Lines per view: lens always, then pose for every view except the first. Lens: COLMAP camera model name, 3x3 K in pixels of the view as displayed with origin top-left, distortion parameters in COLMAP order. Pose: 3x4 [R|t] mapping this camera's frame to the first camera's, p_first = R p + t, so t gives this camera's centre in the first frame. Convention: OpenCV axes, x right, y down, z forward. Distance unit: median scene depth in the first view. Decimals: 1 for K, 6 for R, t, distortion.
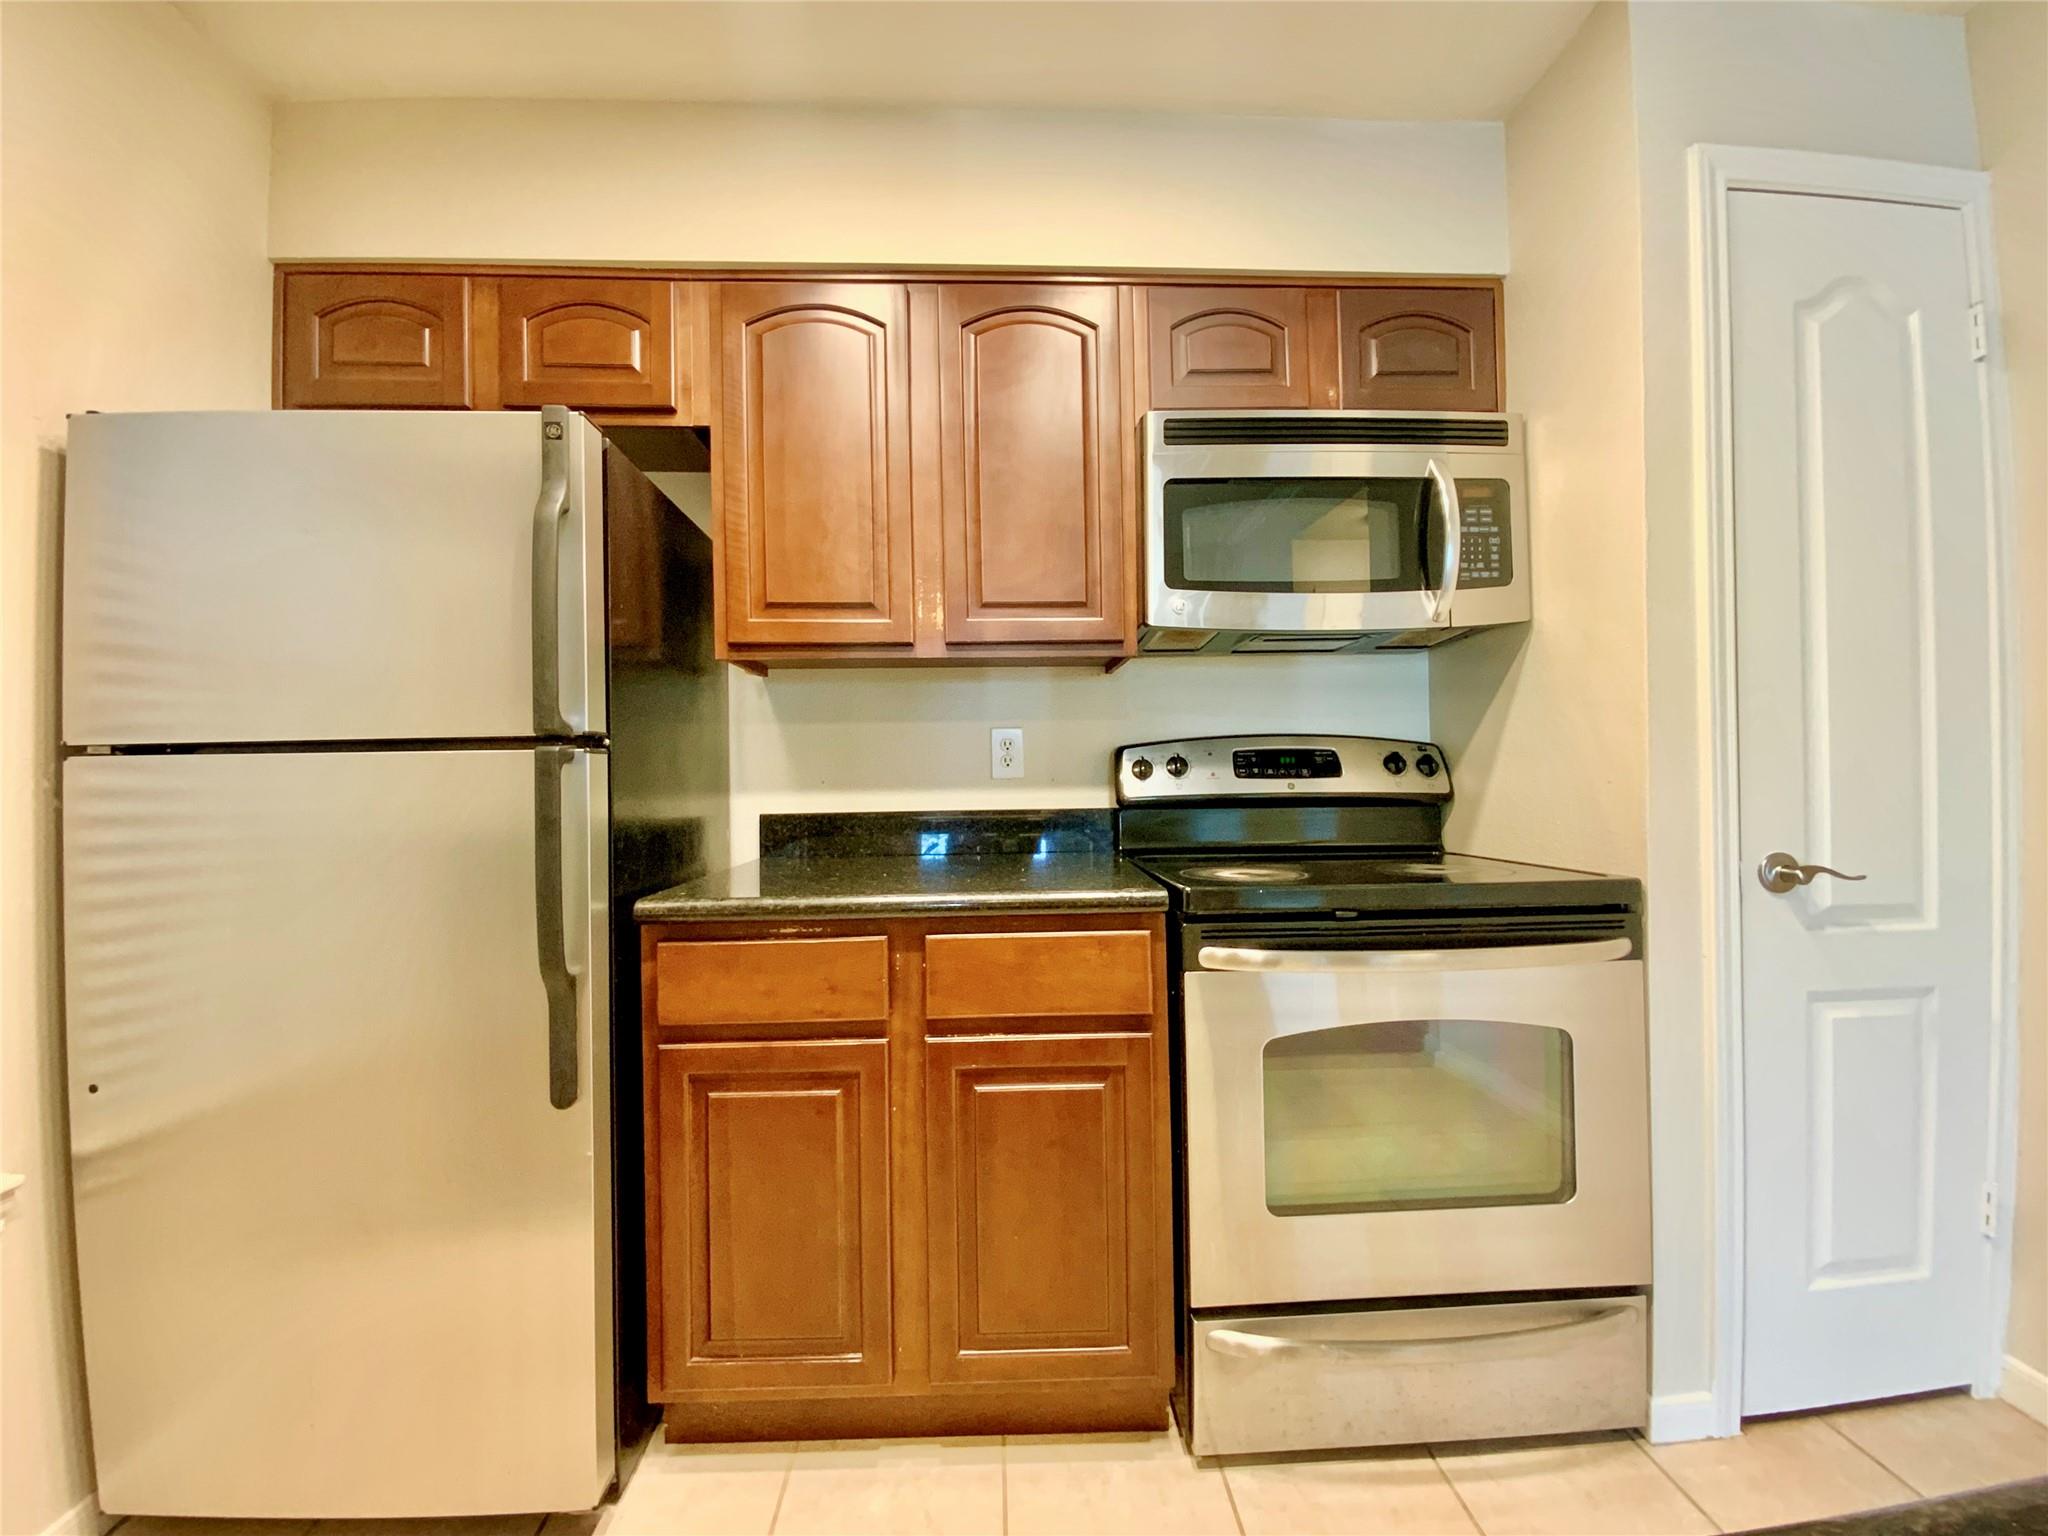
lens RADIAL K [[837.4, 0, 1024.0], [0, 837.4, 768.0], [0, 0, 1]] dist [0.008099, -0.013345]
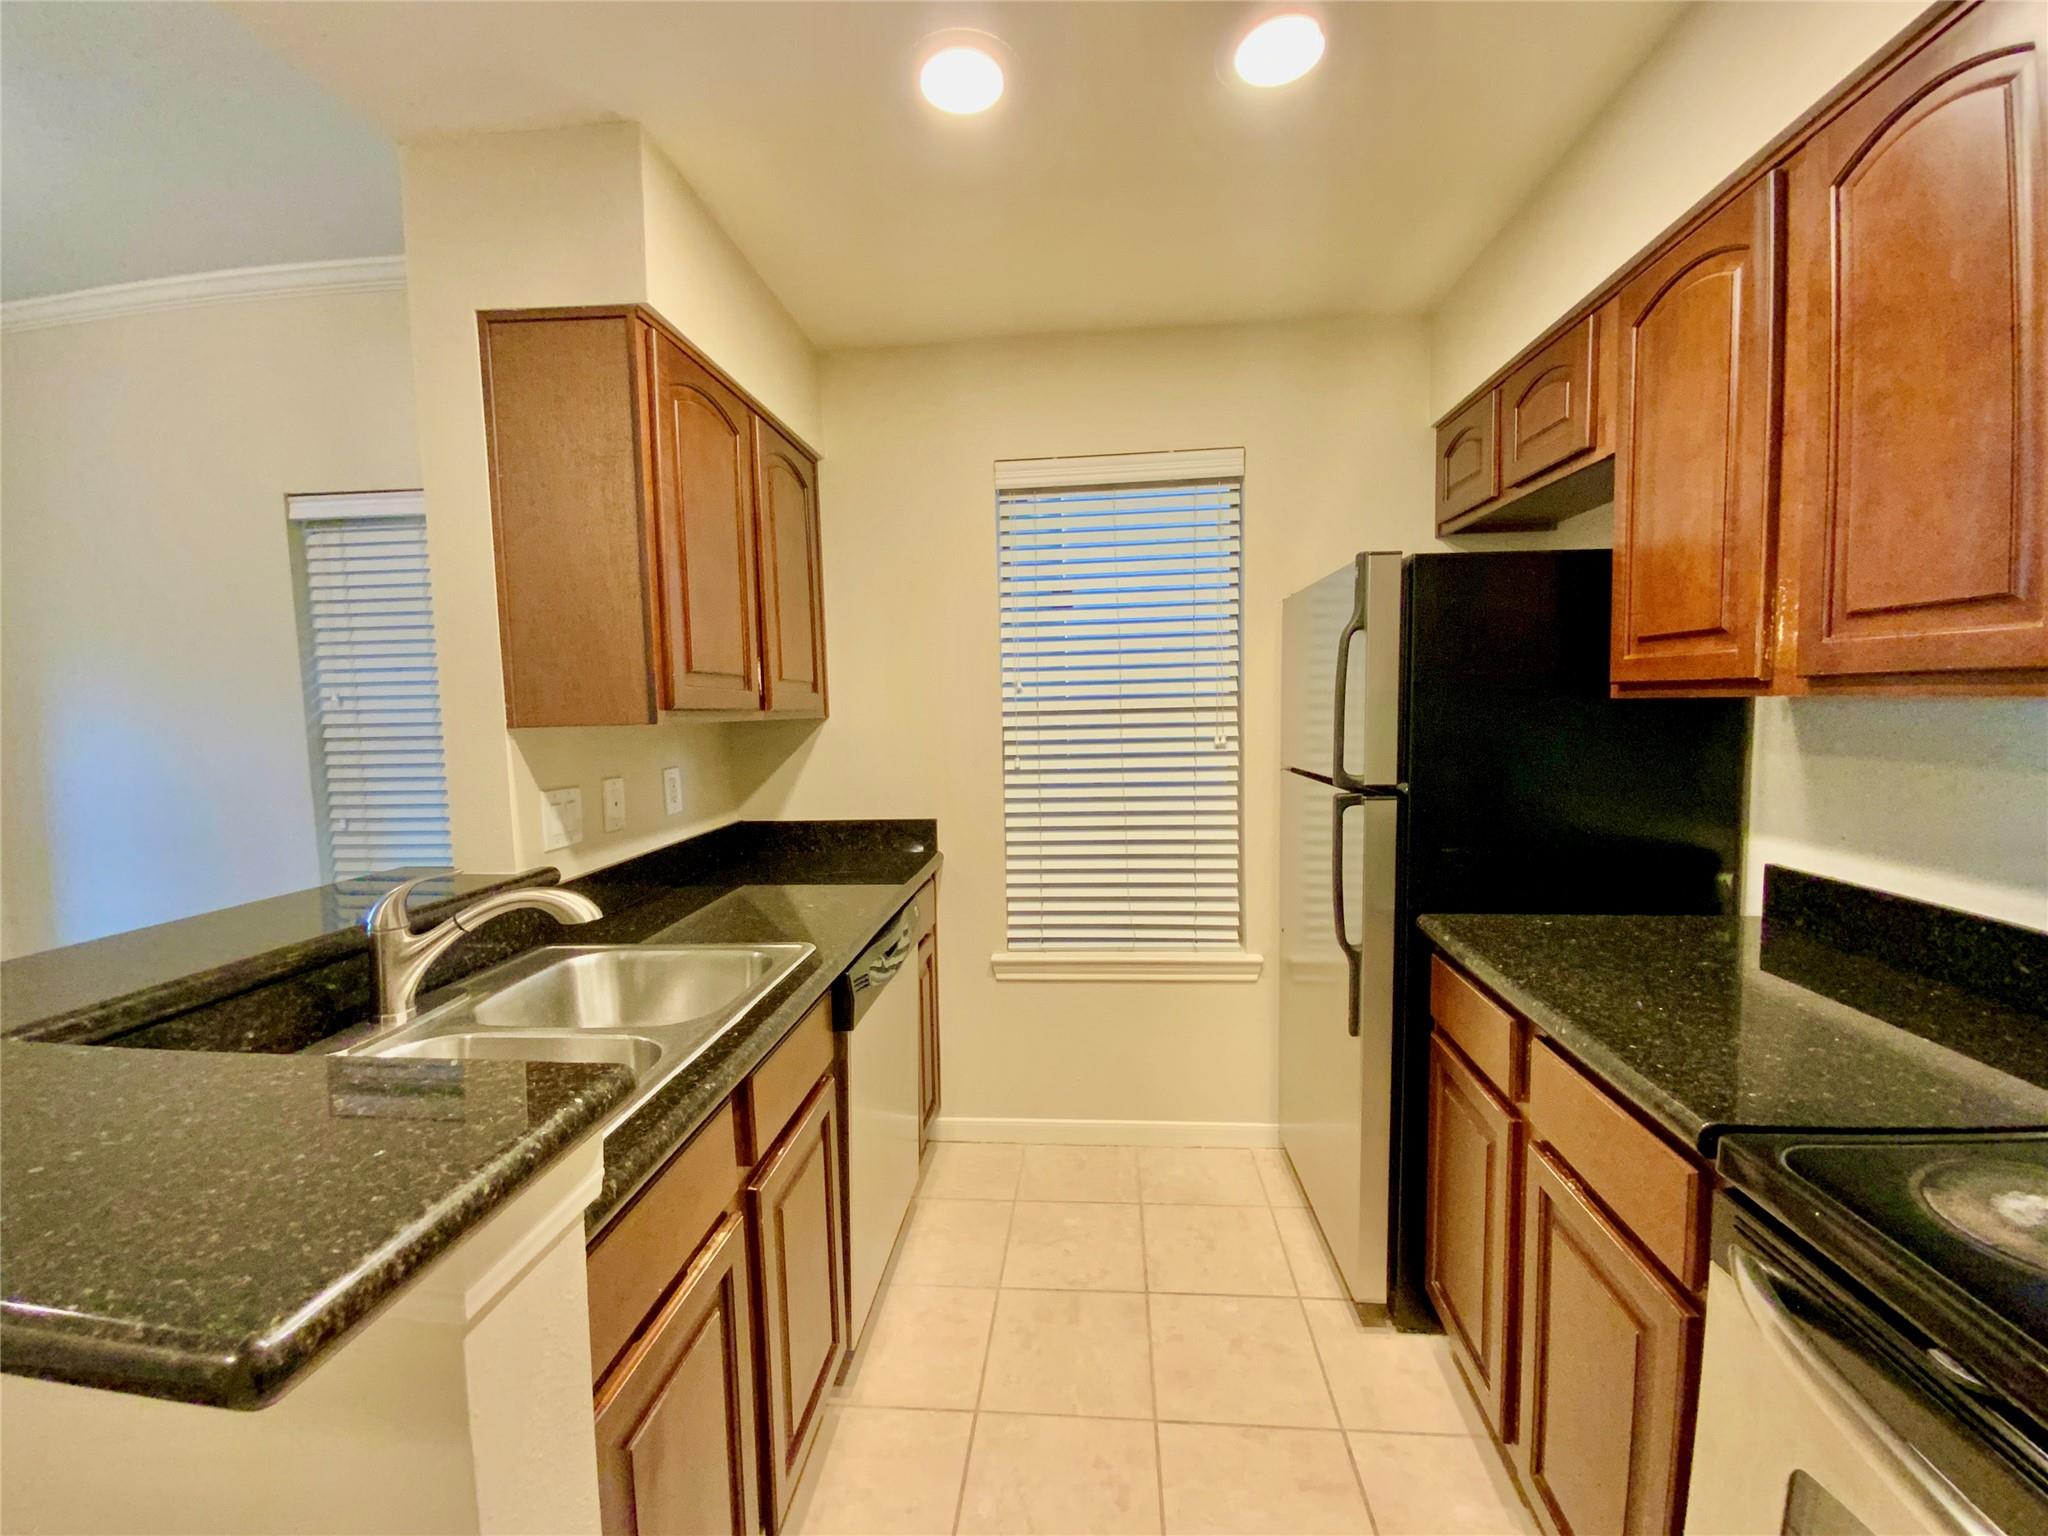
lens RADIAL K [[831.8, 0, 1031.6], [0, 831.8, 765.4], [0, 0, 1]] dist [0.025999, -0.019564]
pose [[-0.145770, 0.094646, -0.984781, 0.694926], [0.035143, 0.995280, 0.090453, -0.163420], [0.988694, -0.021423, -0.148408, 0.477817]]
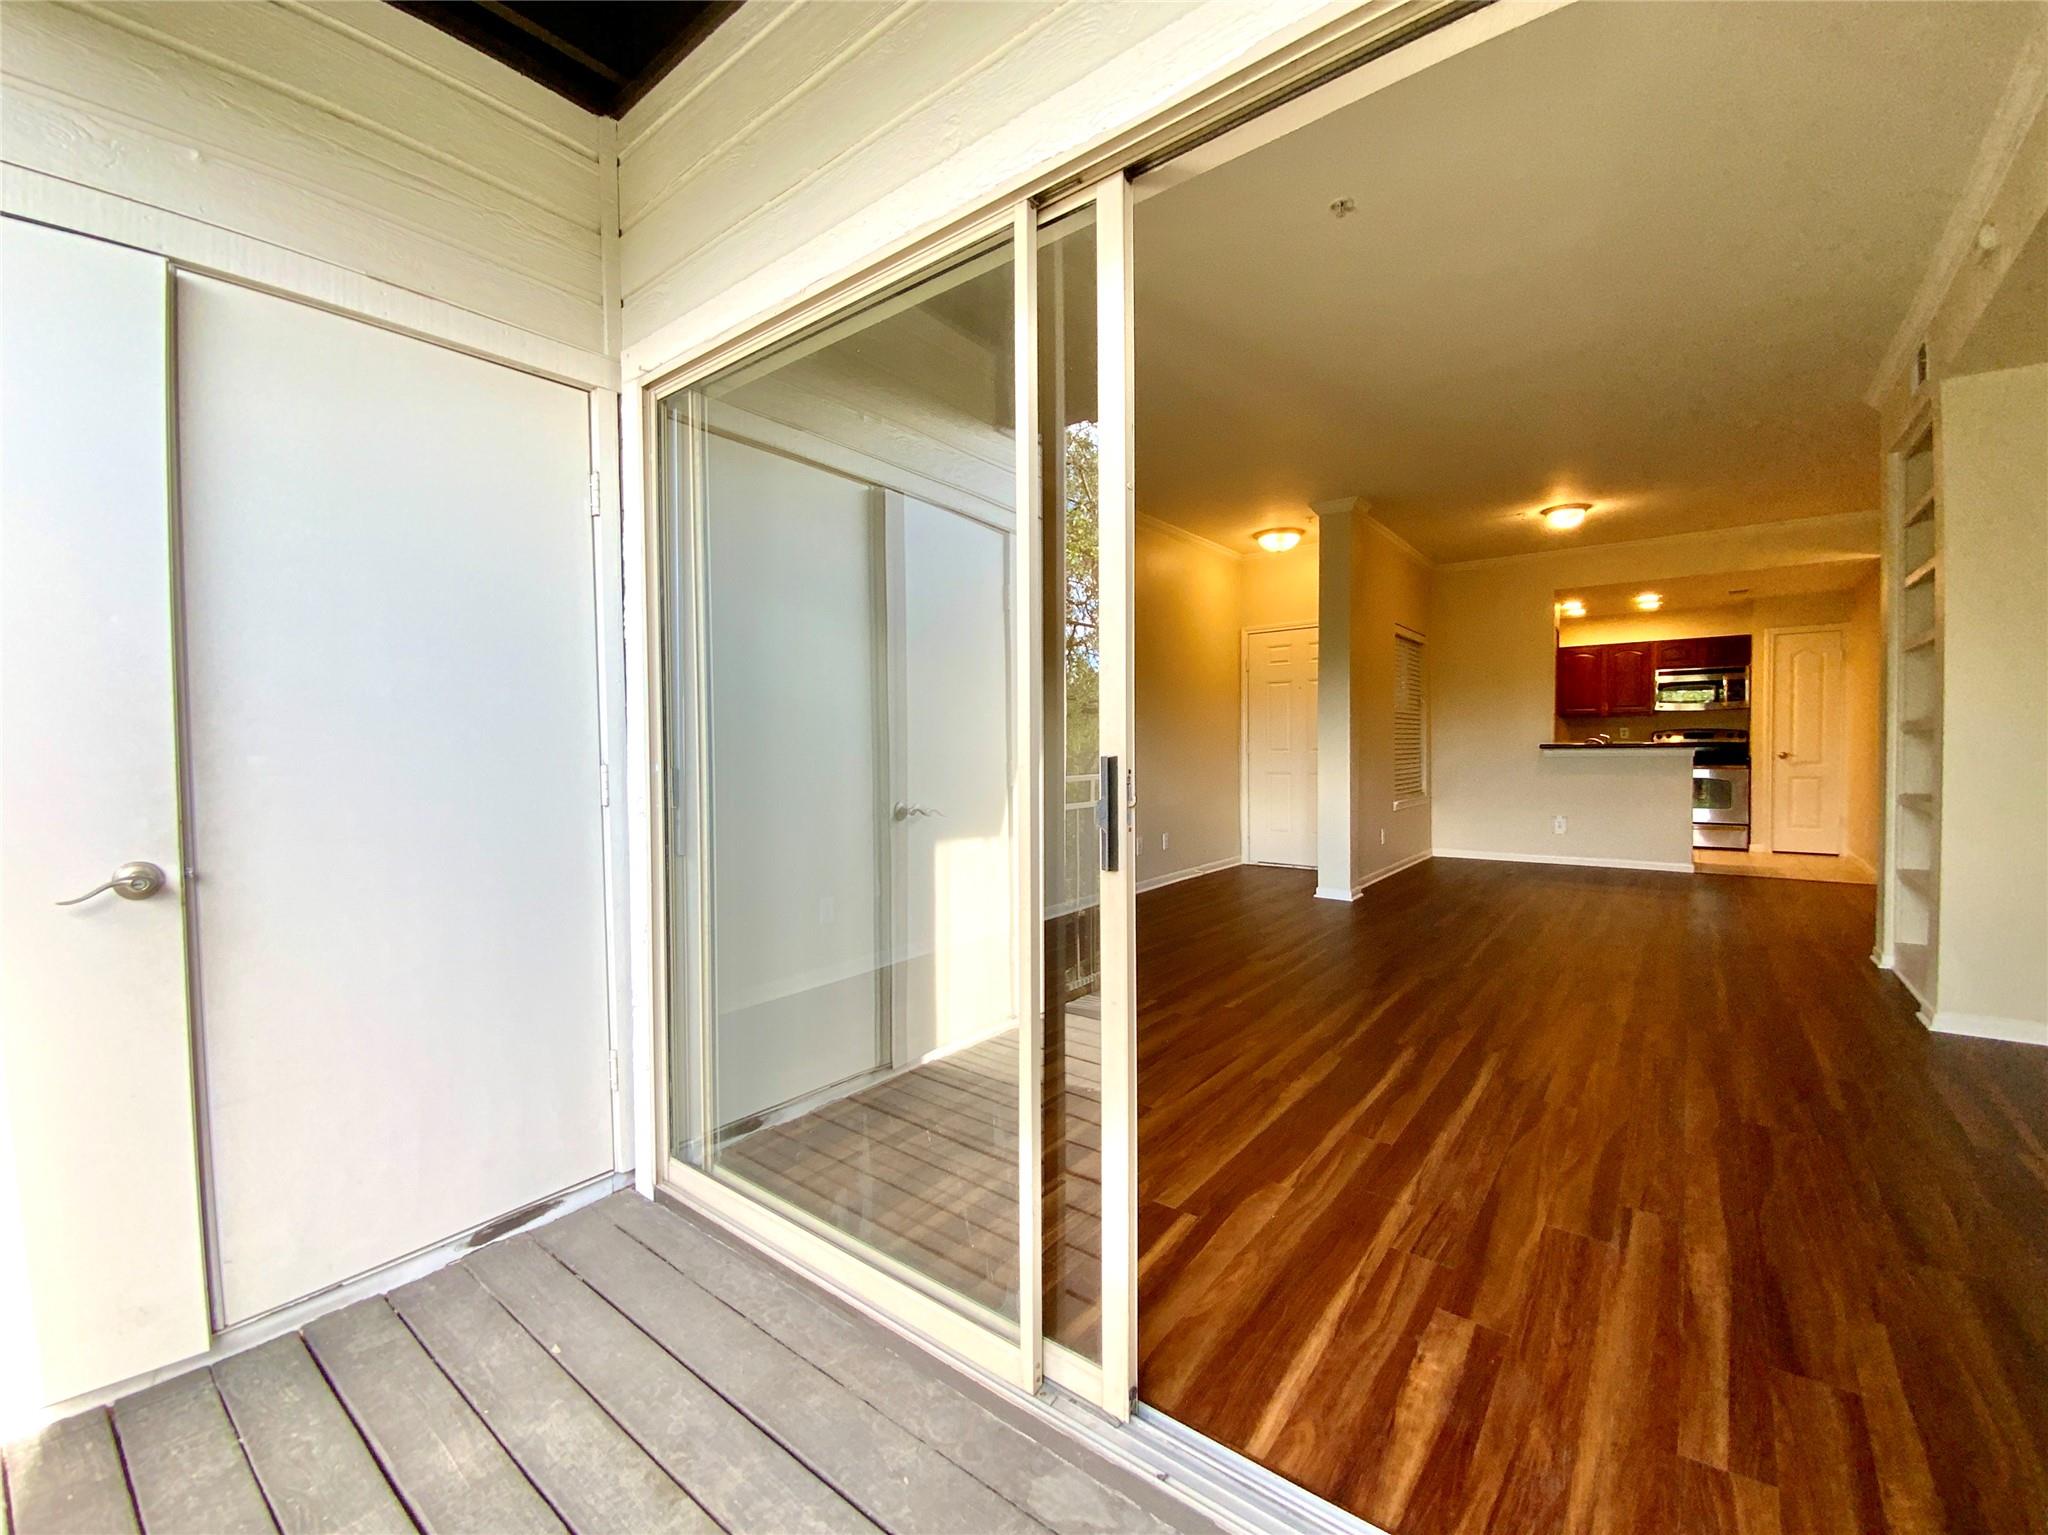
lens RADIAL K [[831.8, 0, 1031.6], [0, 831.8, 764.9], [0, 0, 1]] dist [0.025999, -0.019564]
pose [[0.755489, 0.026383, -0.654630, 0.657179], [0.000629, 0.999159, 0.040994, -0.039878], [0.655162, -0.031382, 0.754837, -5.642481]]
